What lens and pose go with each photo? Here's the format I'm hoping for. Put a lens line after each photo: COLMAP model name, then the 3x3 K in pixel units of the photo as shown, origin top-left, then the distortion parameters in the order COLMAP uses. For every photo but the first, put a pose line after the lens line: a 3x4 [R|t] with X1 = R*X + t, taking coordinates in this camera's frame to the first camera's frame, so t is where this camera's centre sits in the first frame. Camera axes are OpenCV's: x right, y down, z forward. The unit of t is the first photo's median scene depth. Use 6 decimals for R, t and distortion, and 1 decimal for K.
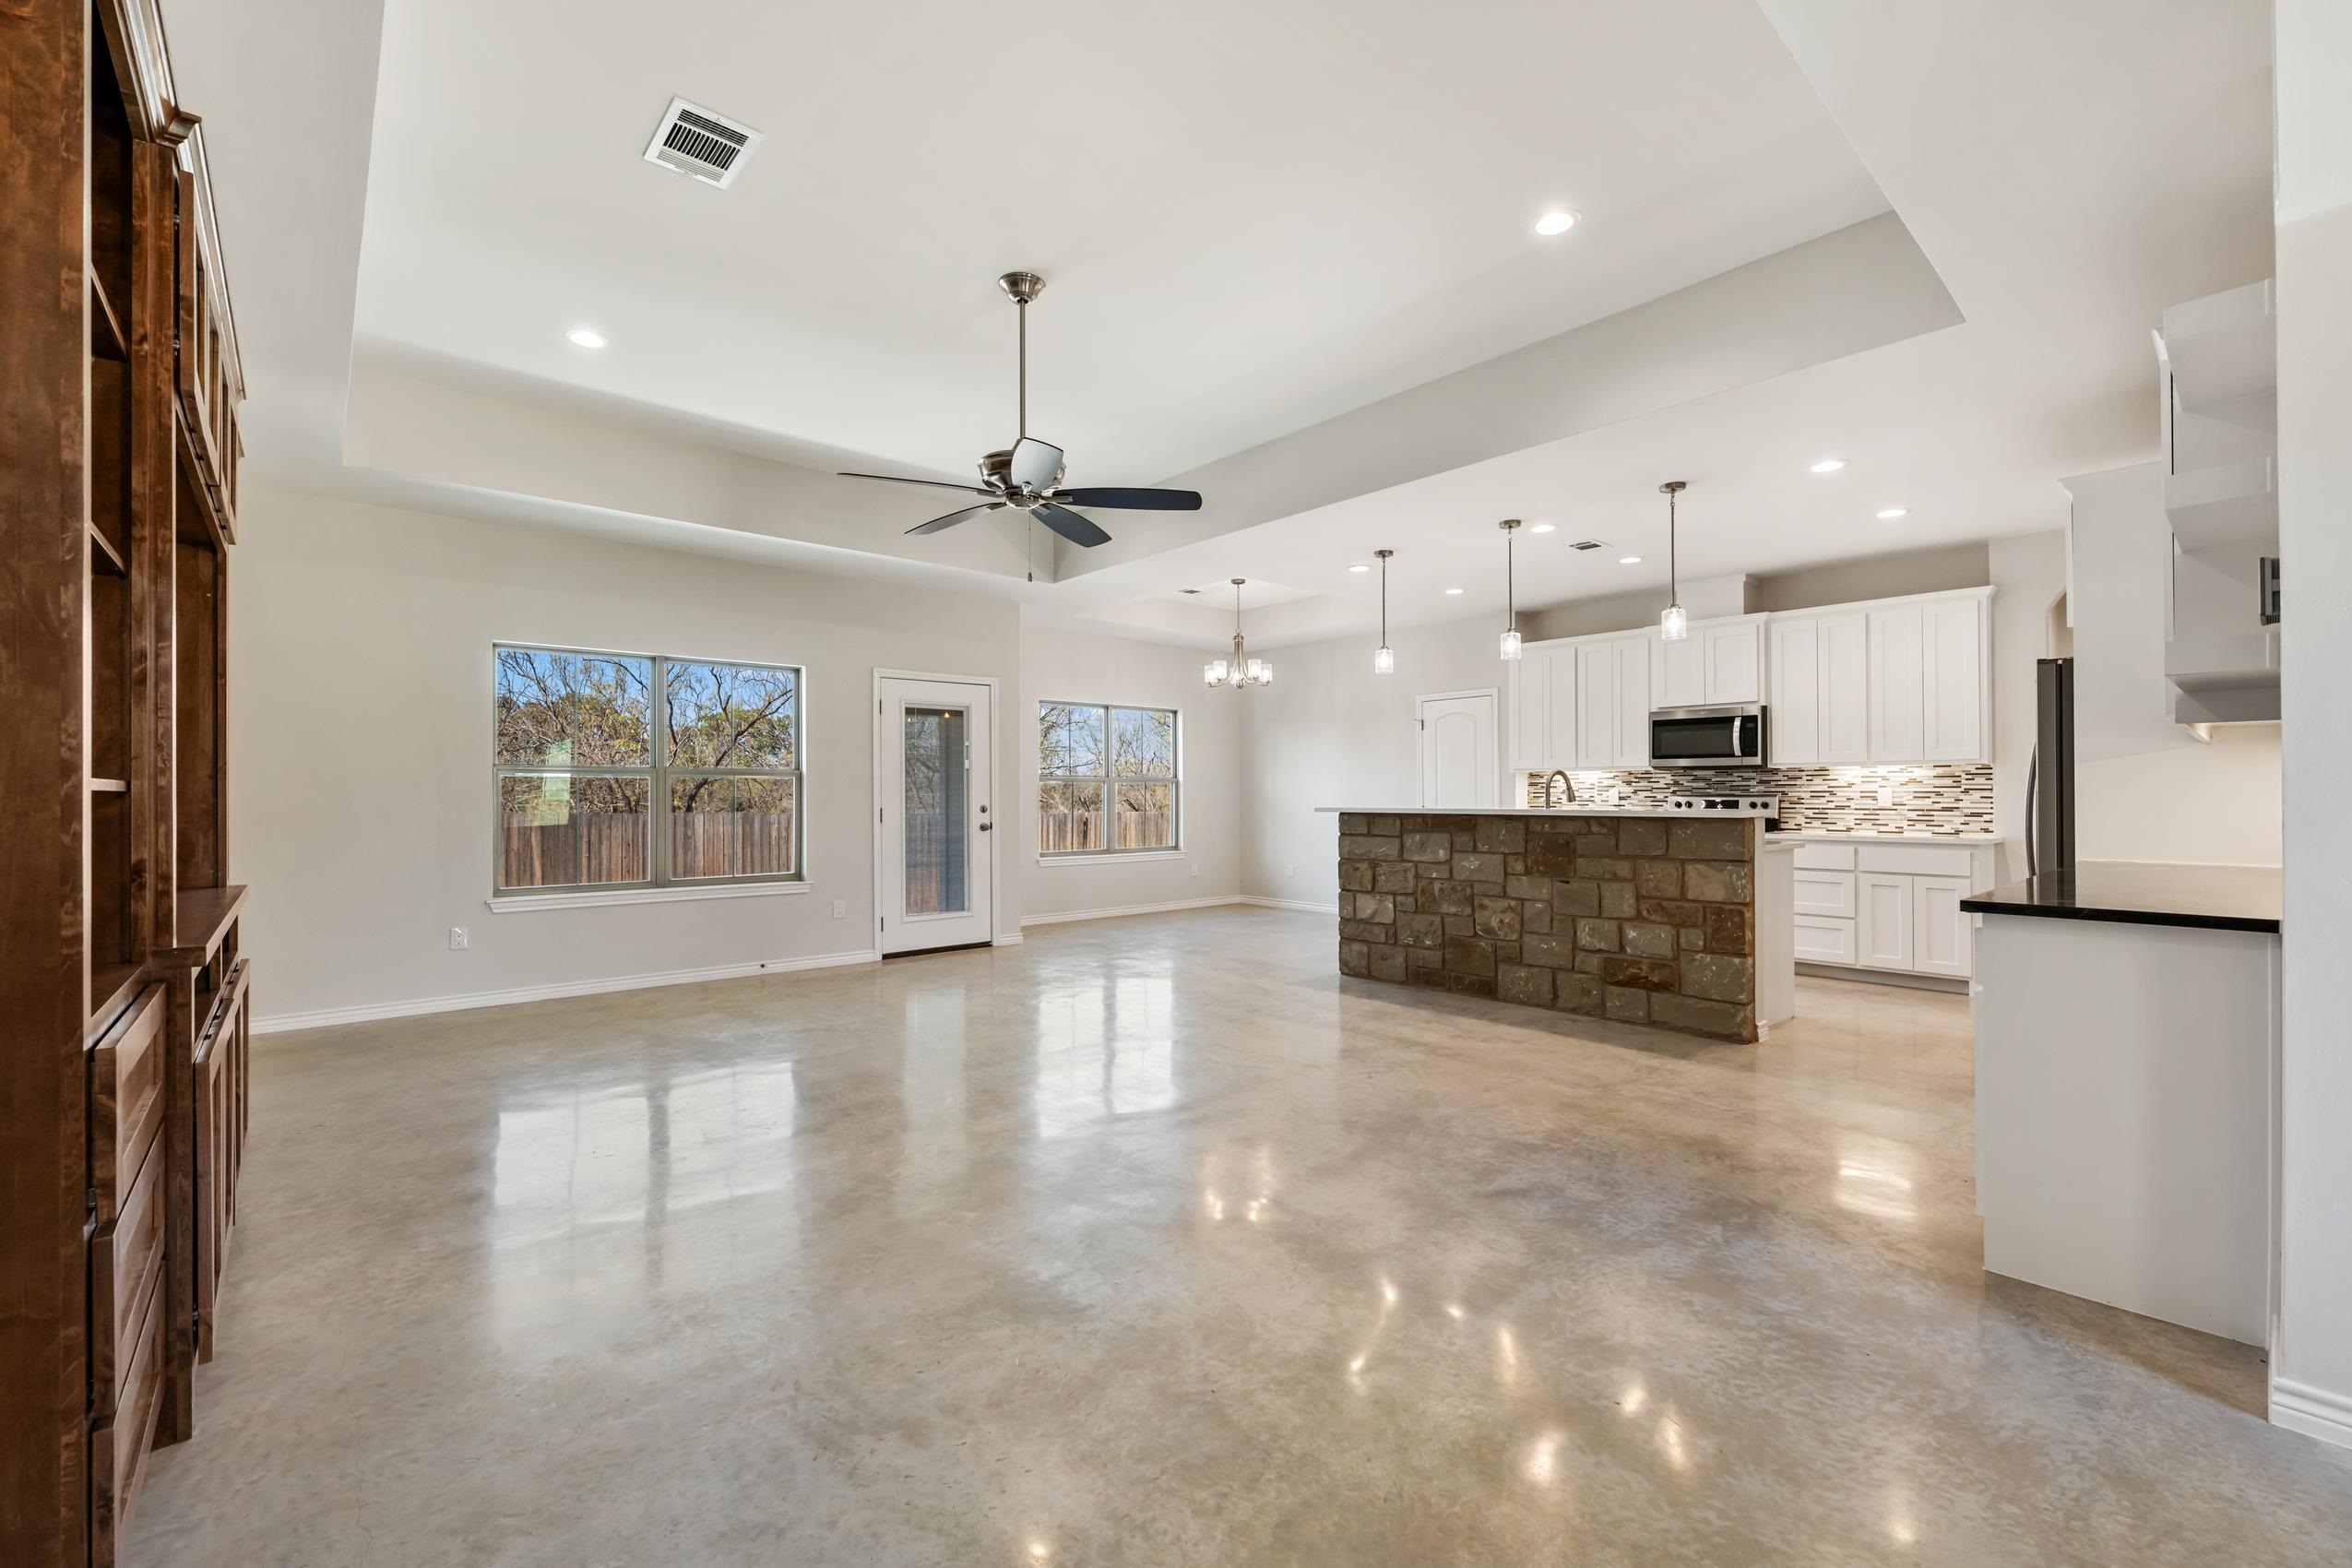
lens RADIAL K [[985.3, 0, 1174.9], [0, 985.3, 787.3], [0, 0, 1]] dist [0.002531, -0.000220]
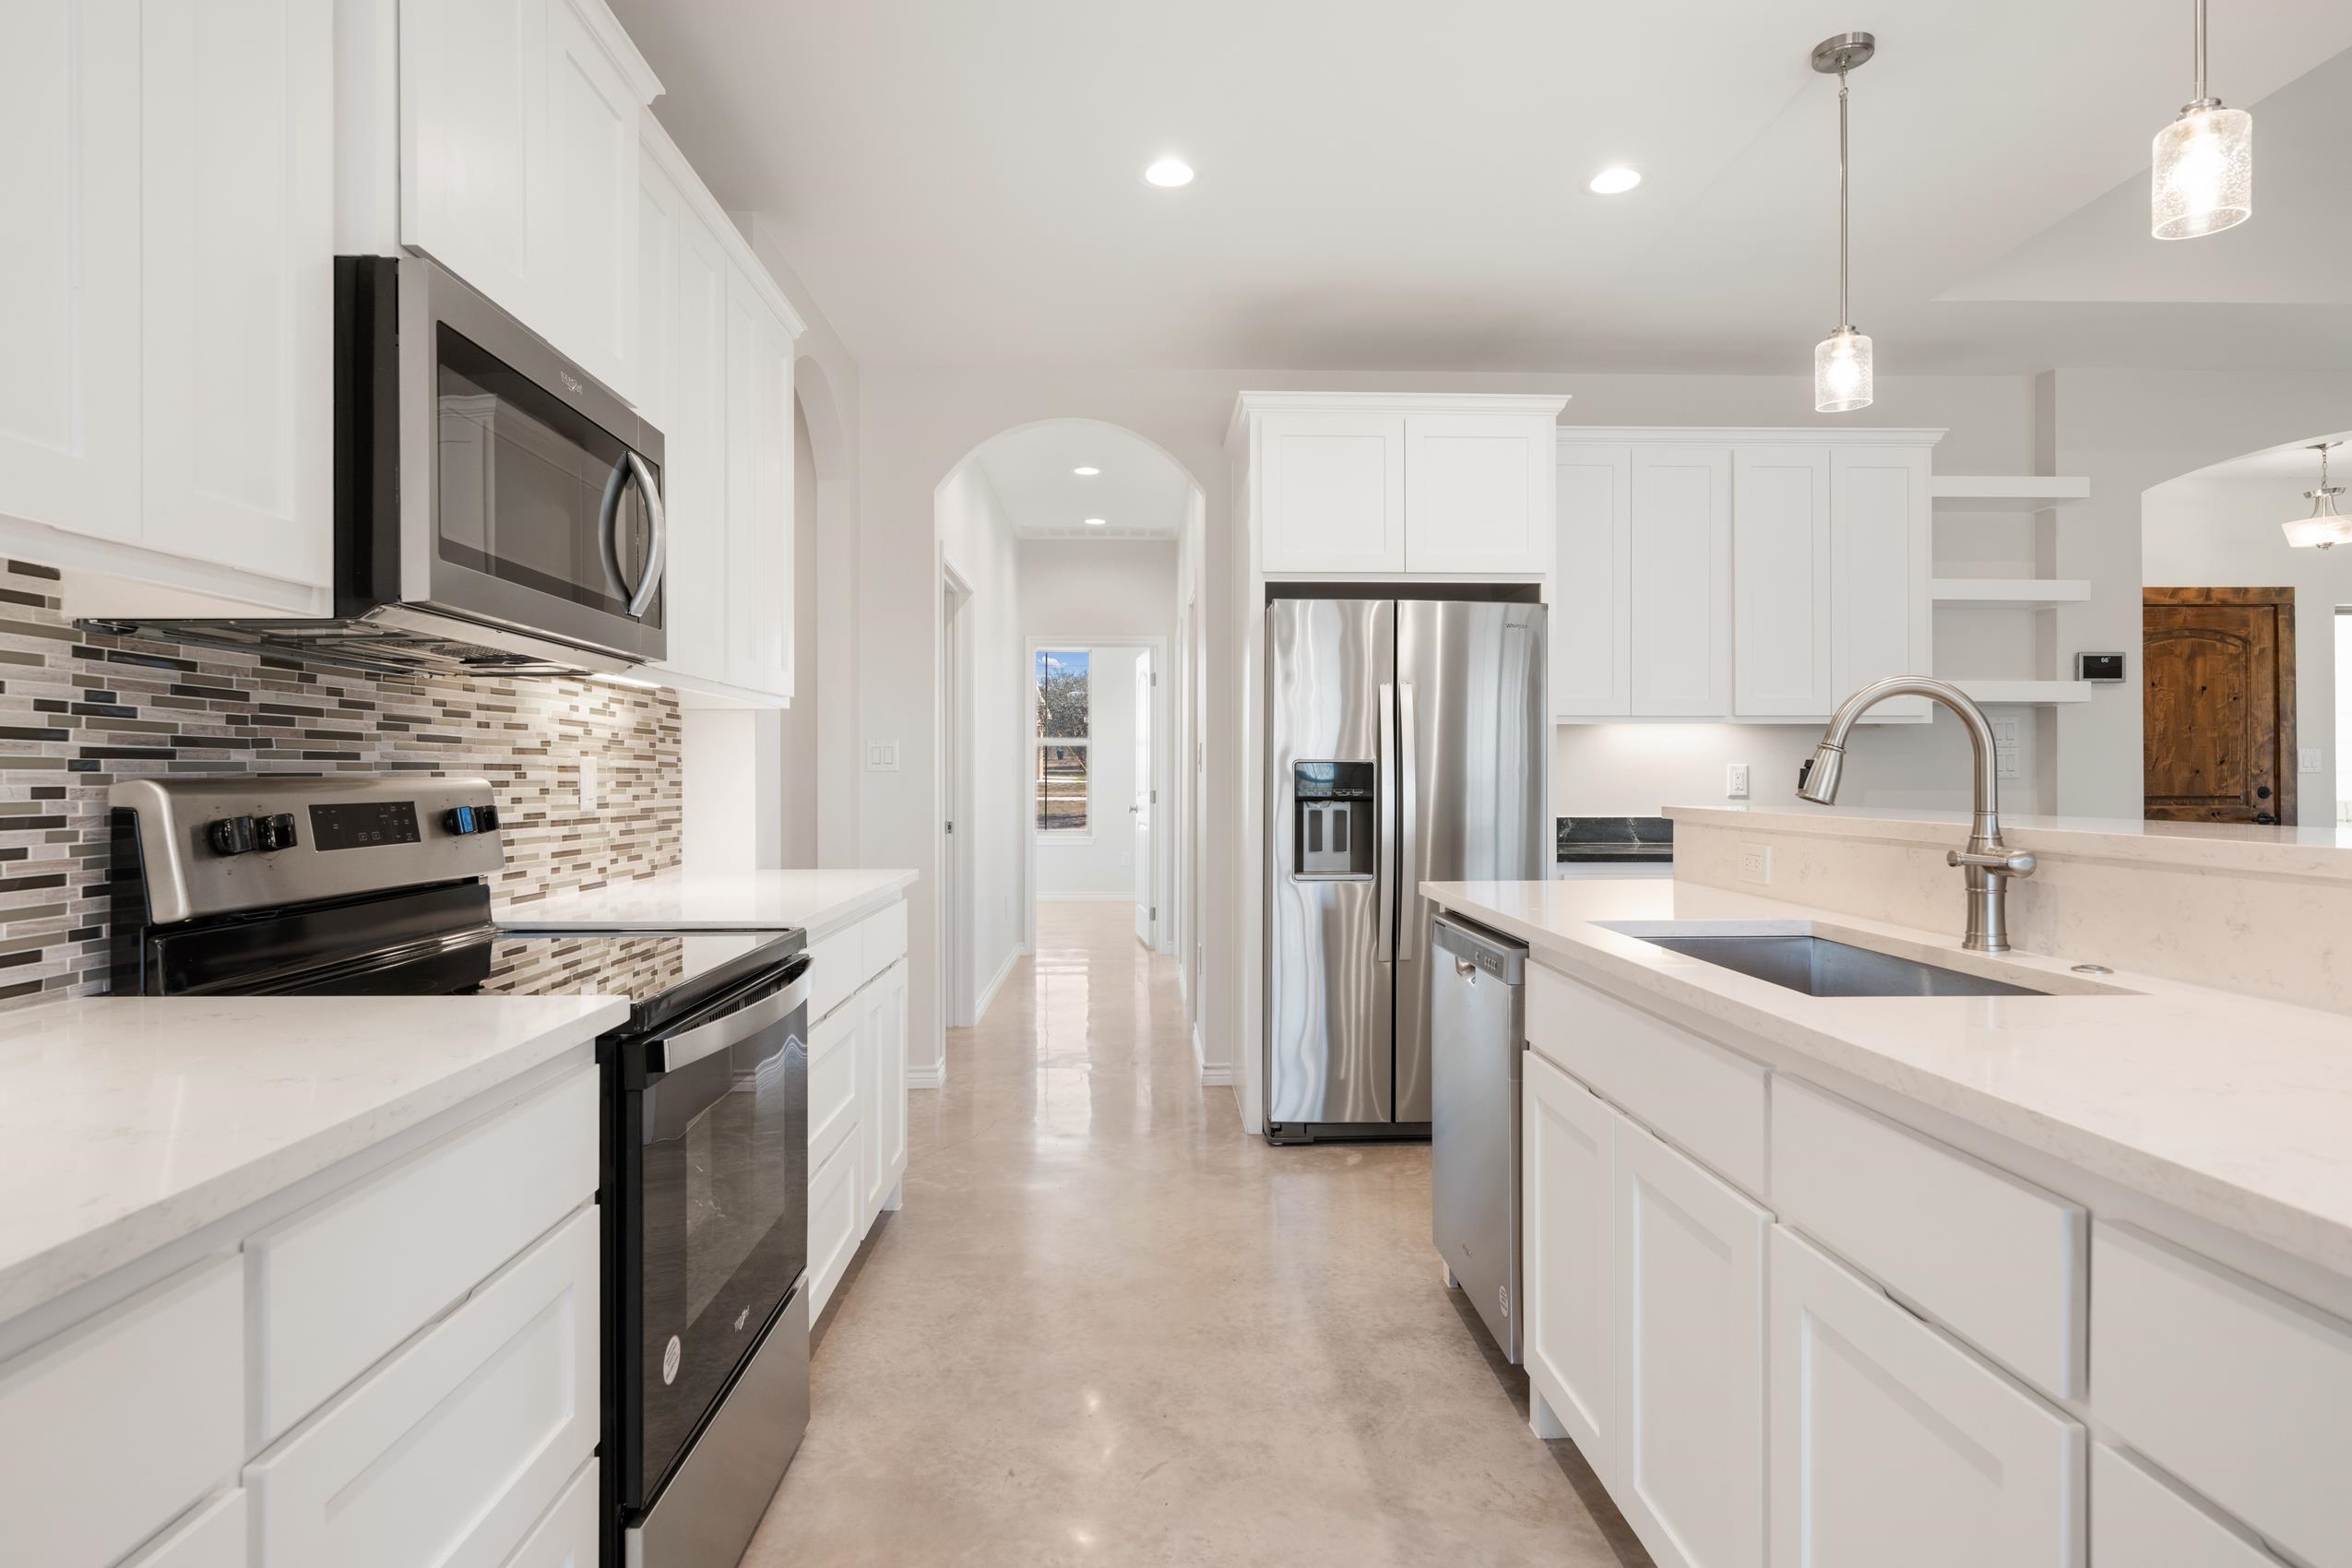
lens RADIAL K [[1244.9, 0, 1170.6], [0, 1244.9, 770.2], [0, 0, 1]] dist [0.002799, -0.002544]
pose [[-0.771257, 0.004916, 0.636505, 0.302015], [-0.003079, 0.999930, -0.011453, 0.009741], [-0.636516, -0.010793, -0.771188, 1.249495]]
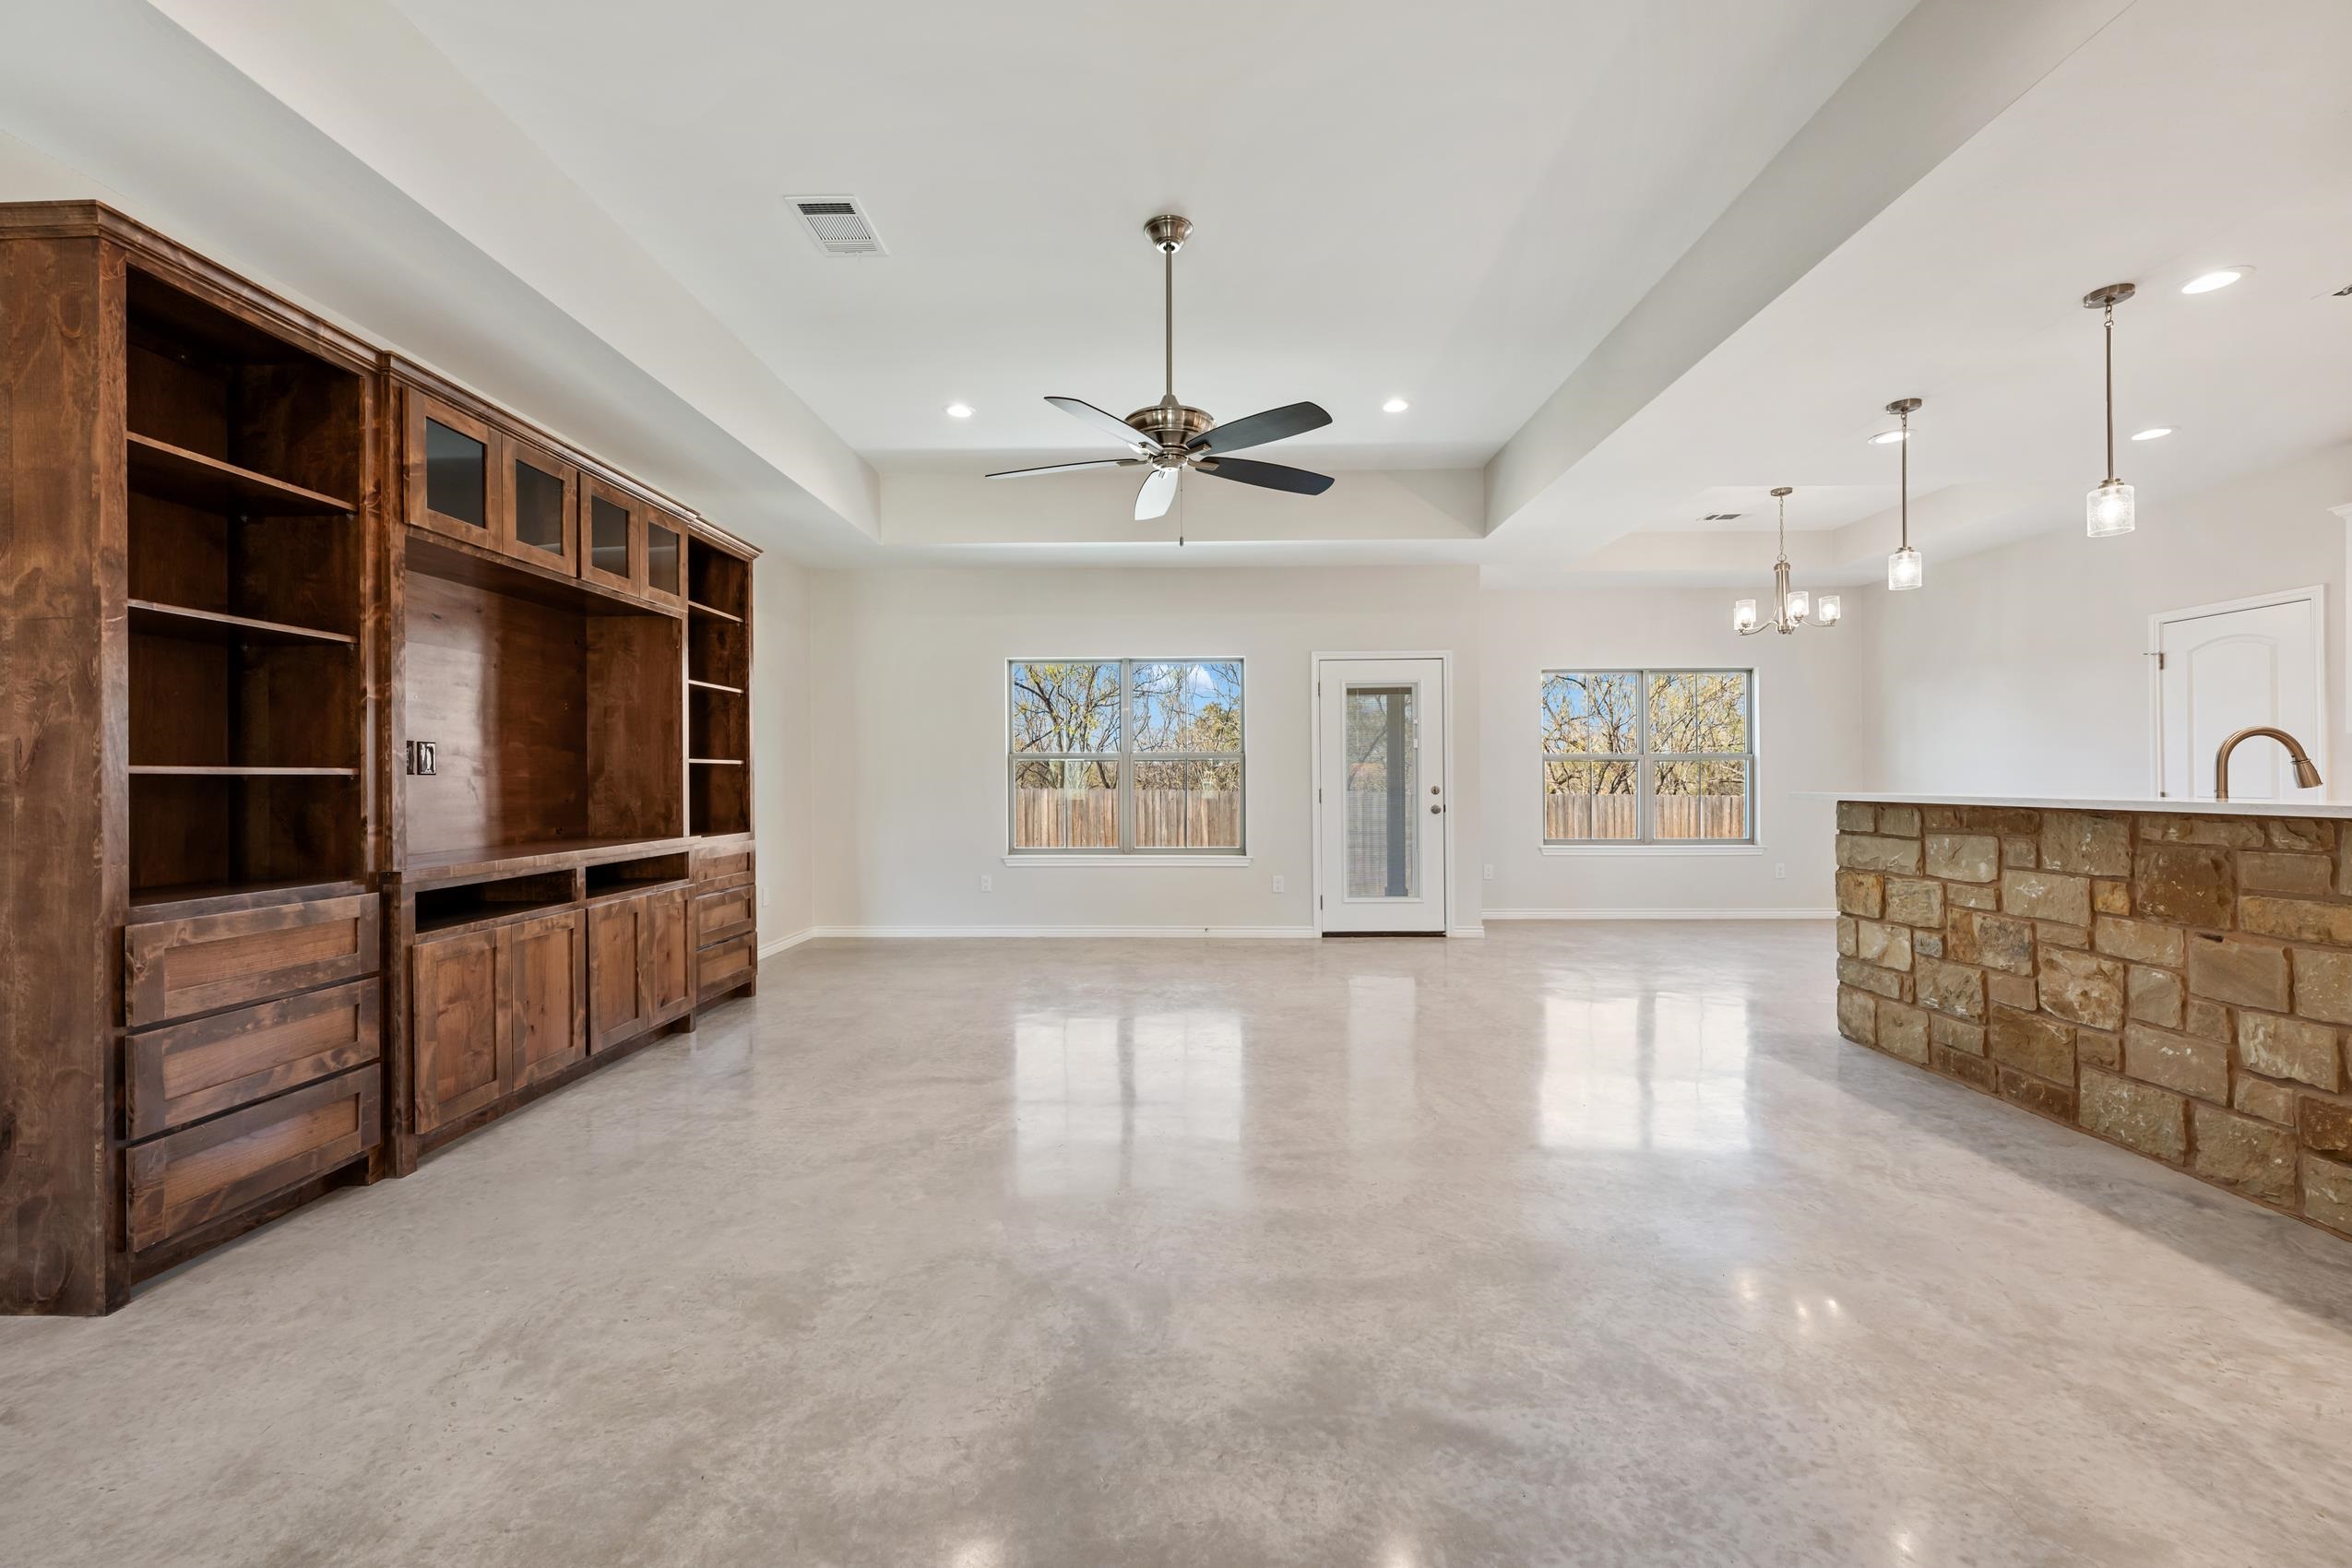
lens RADIAL K [[929.5, 0, 1170.9], [0, 929.5, 775.2], [0, 0, 1]] dist [-0.001060, 0.000340]
pose [[0.734719, -0.001556, -0.678370, 0.271723], [0.006683, 0.999965, 0.004944, 0.001988], [0.678339, -0.008166, 0.734704, 0.213748]]
